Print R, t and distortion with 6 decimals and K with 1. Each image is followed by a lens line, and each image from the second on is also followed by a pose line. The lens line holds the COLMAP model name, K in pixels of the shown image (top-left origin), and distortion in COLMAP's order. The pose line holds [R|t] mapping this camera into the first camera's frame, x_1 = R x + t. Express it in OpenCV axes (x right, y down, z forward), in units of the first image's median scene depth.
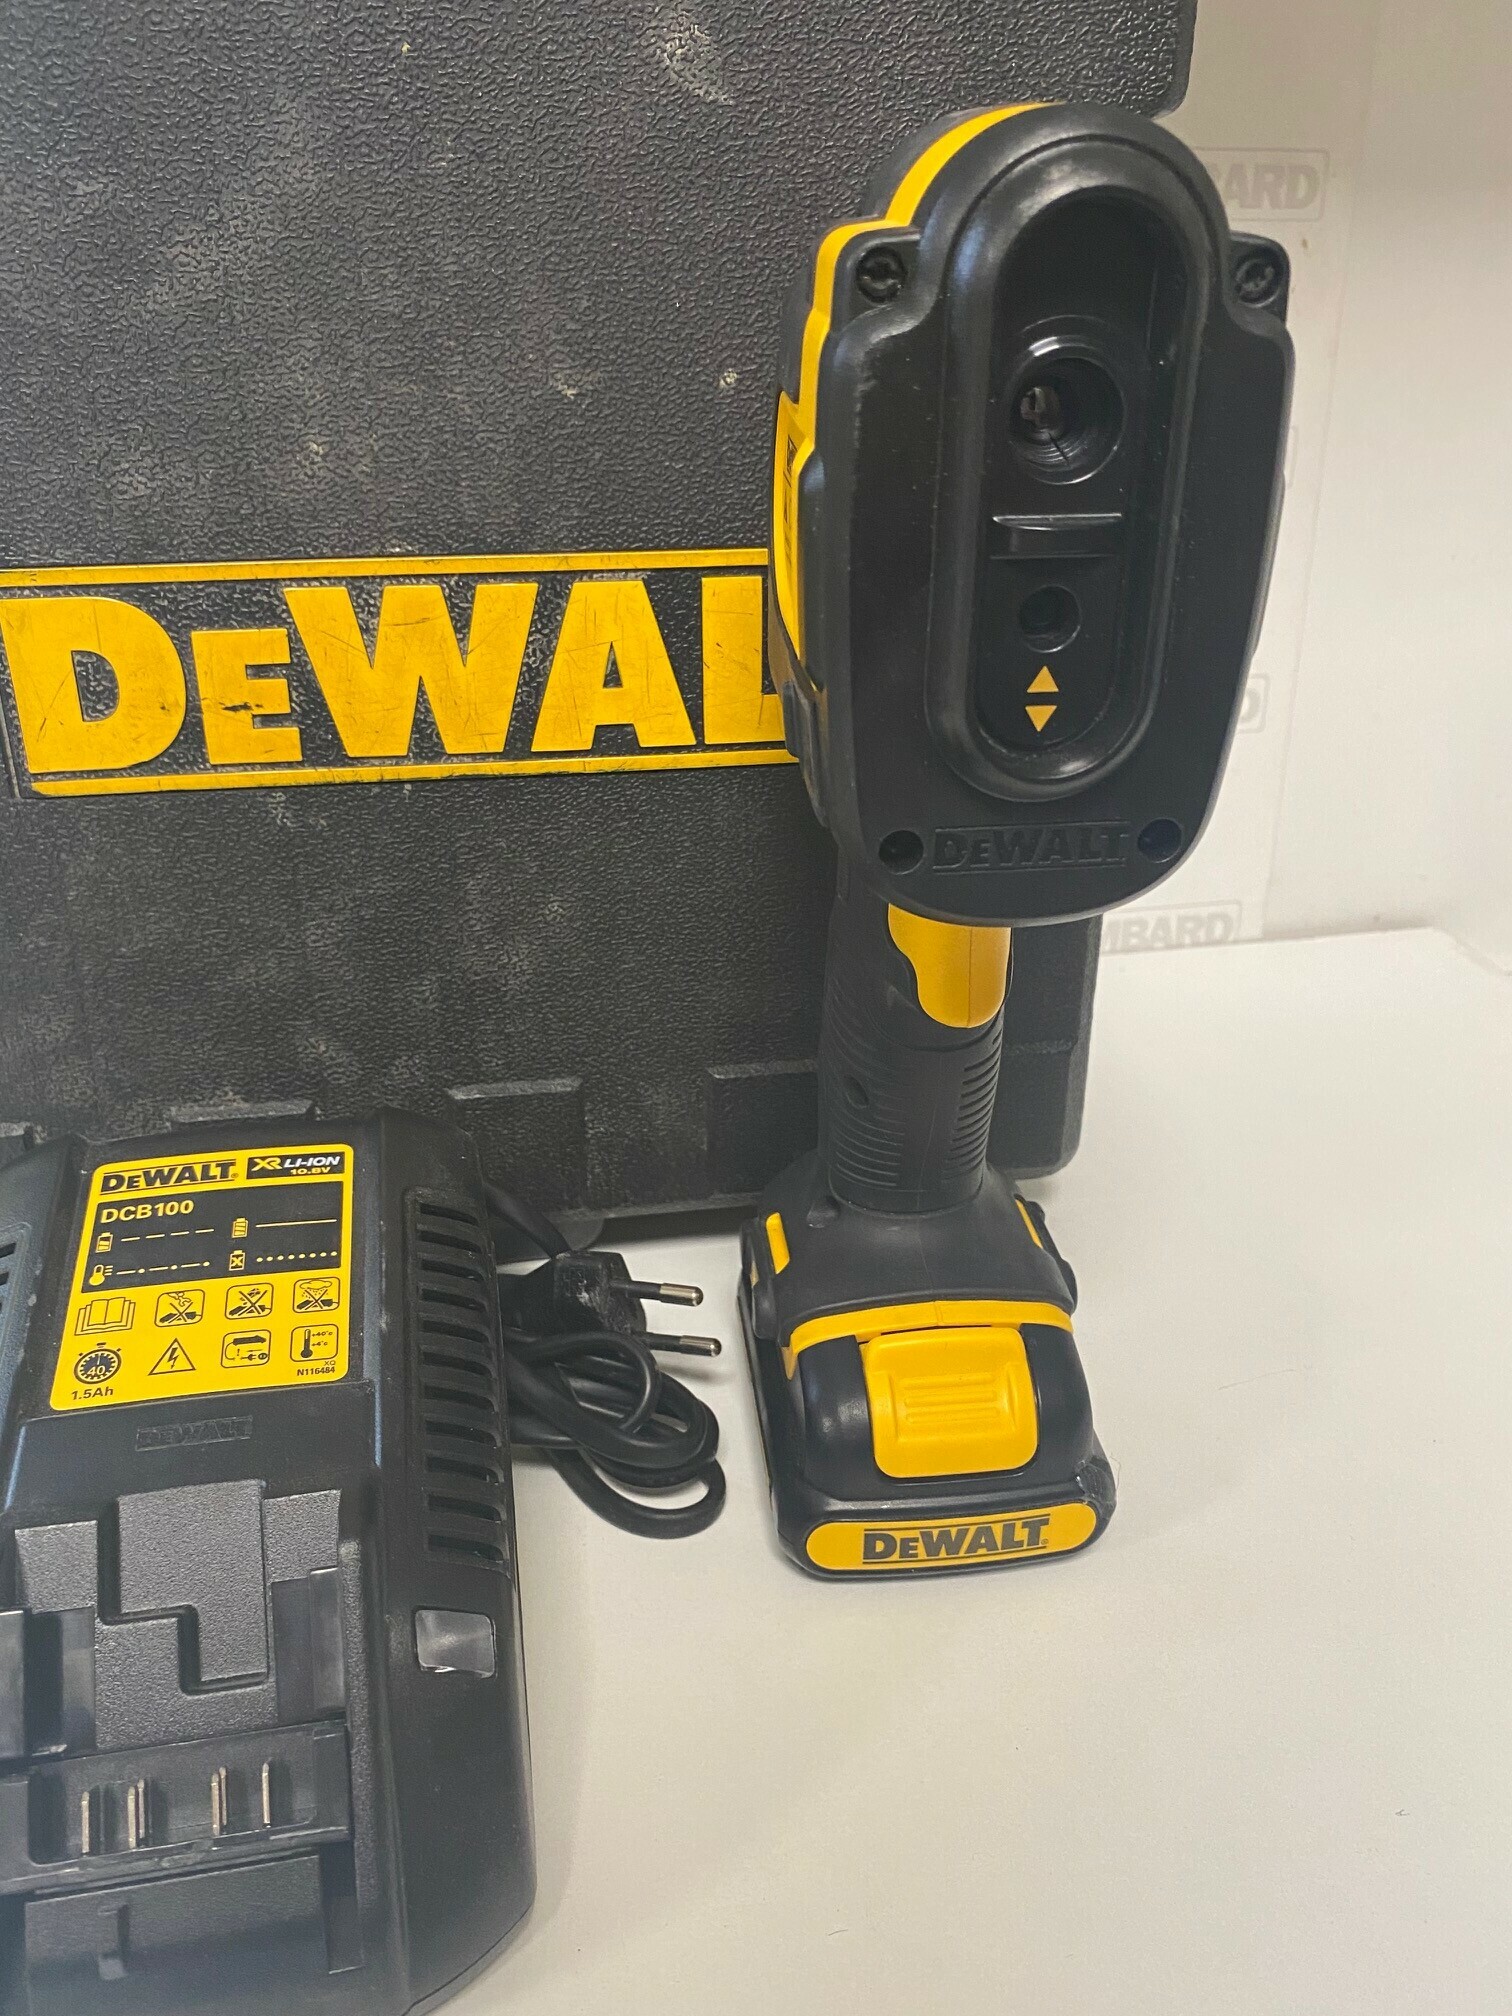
lens RADIAL K [[1715.0, 0, 797.0], [0, 1715.0, 934.2], [0, 0, 1]] dist [-0.010304, -0.005725]
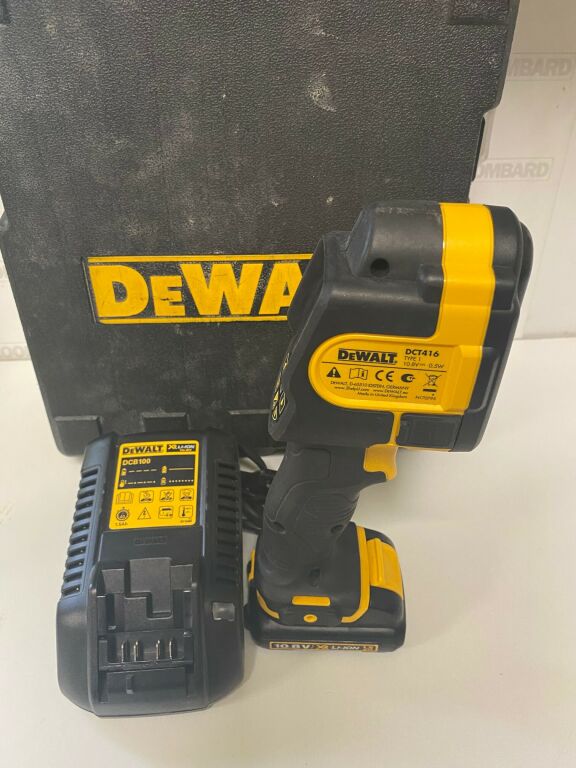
lens RADIAL K [[653.3, 0, 299.6], [0, 653.3, 377.8], [0, 0, 1]] dist [-0.010304, -0.005725]
pose [[0.993003, 0.072458, -0.093250, 0.034378], [-0.052736, 0.978613, 0.198834, -0.246971], [0.105663, -0.192525, 0.975587, -0.150865]]
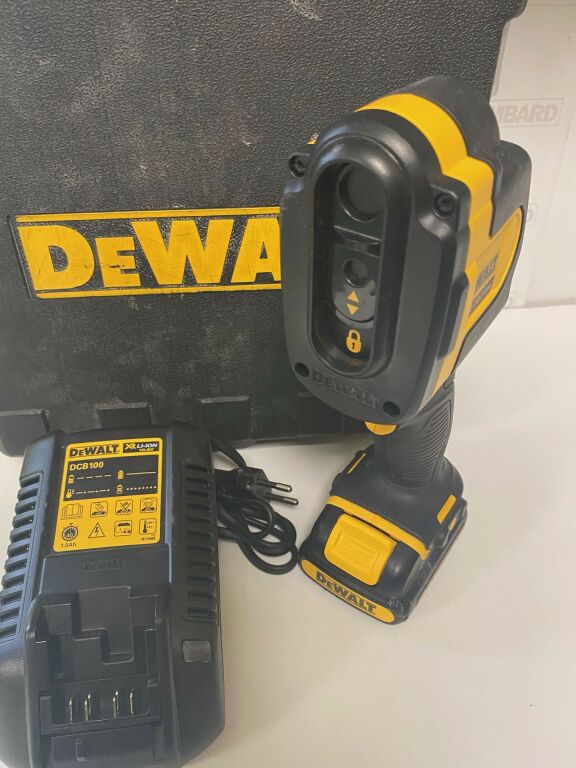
lens RADIAL K [[653.3, 0, 298.3], [0, 653.3, 373.7], [0, 0, 1]] dist [-0.010304, -0.005725]
pose [[0.997247, 0.047691, -0.056780, 0.004155], [-0.033704, 0.973593, 0.225790, -0.210188], [0.066049, -0.223254, 0.972520, 0.051262]]
